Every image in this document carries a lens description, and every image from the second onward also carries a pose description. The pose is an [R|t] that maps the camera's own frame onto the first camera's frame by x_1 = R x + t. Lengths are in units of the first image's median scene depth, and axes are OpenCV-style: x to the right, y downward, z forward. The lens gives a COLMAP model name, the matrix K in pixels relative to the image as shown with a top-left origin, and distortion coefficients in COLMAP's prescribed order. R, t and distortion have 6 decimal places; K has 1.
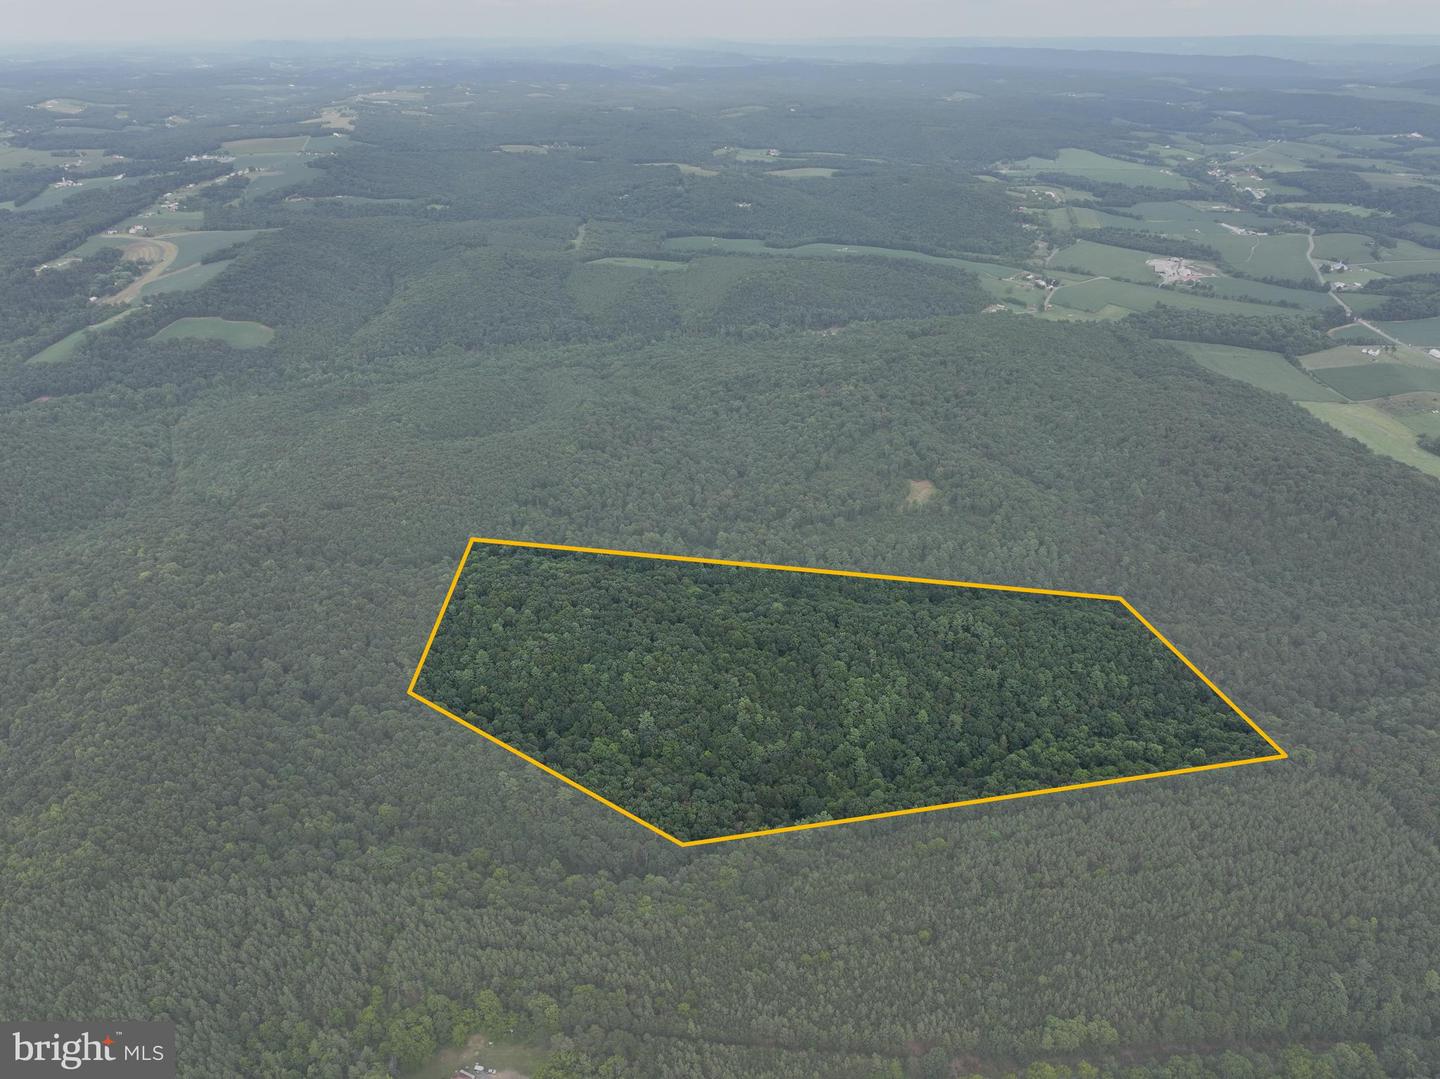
lens RADIAL K [[1007.7, 0, 723.1], [0, 1007.7, 539.5], [0, 0, 1]] dist [-0.006960, 0.025004]
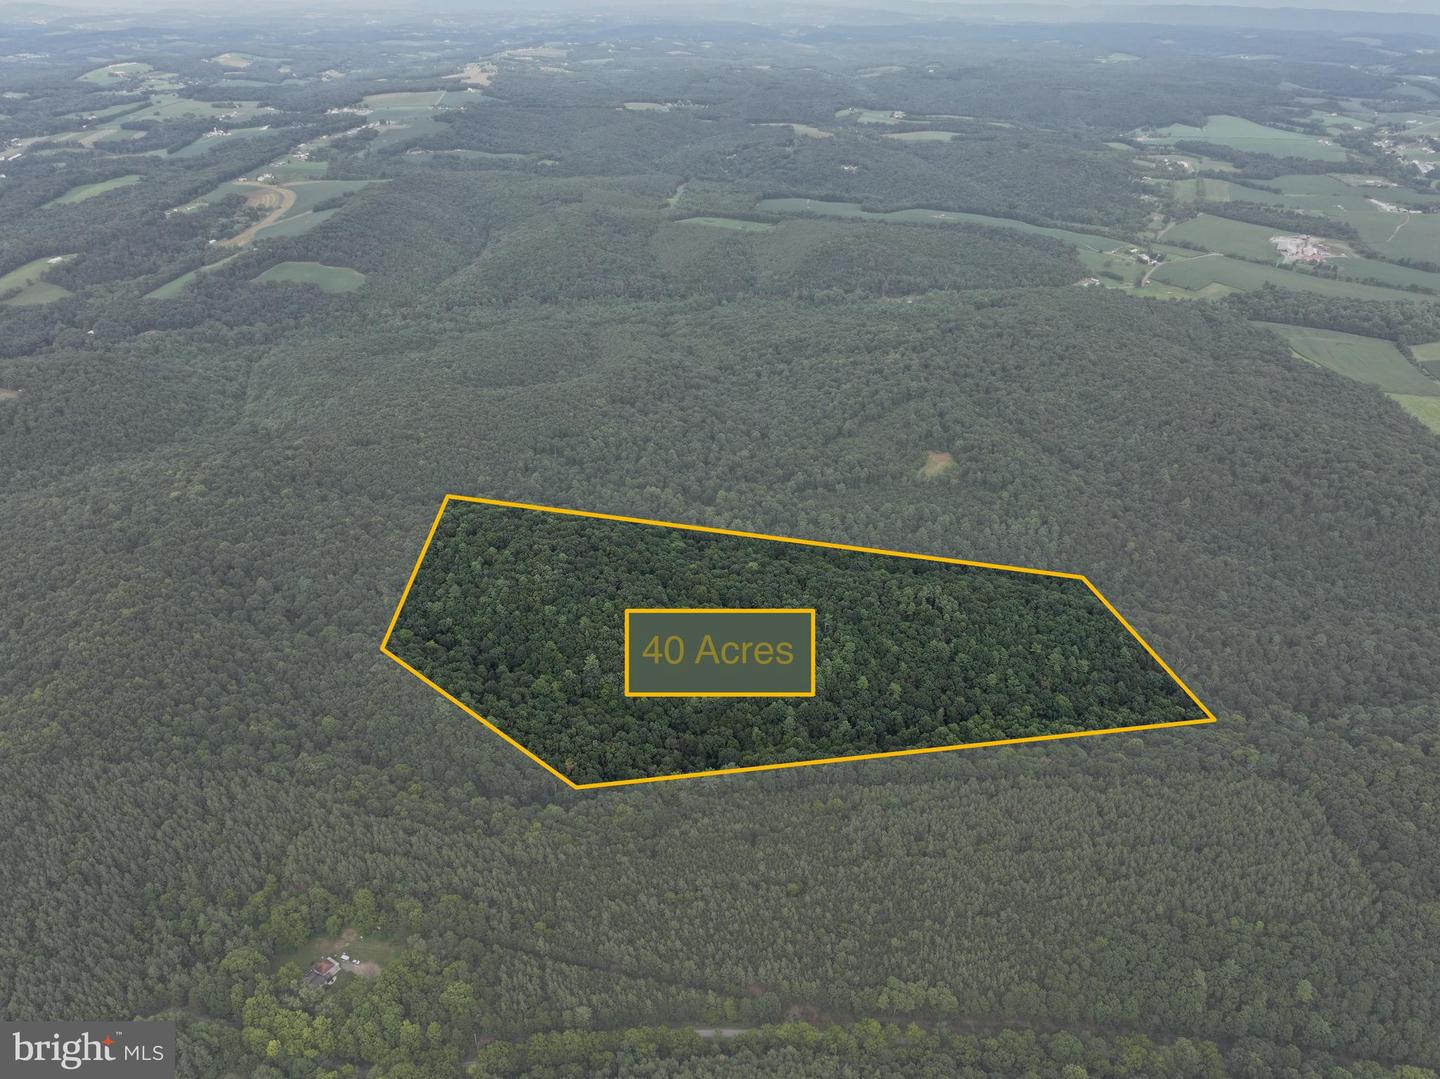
lens RADIAL K [[1007.7, 0, 723.1], [0, 1007.7, 539.5], [0, 0, 1]] dist [-0.006960, 0.025004]
pose [[0.989952, 0.069283, -0.123266, 0.131761], [-0.065108, 0.997170, 0.037583, 0.003542], [0.125521, -0.029180, 0.991662, -0.007211]]
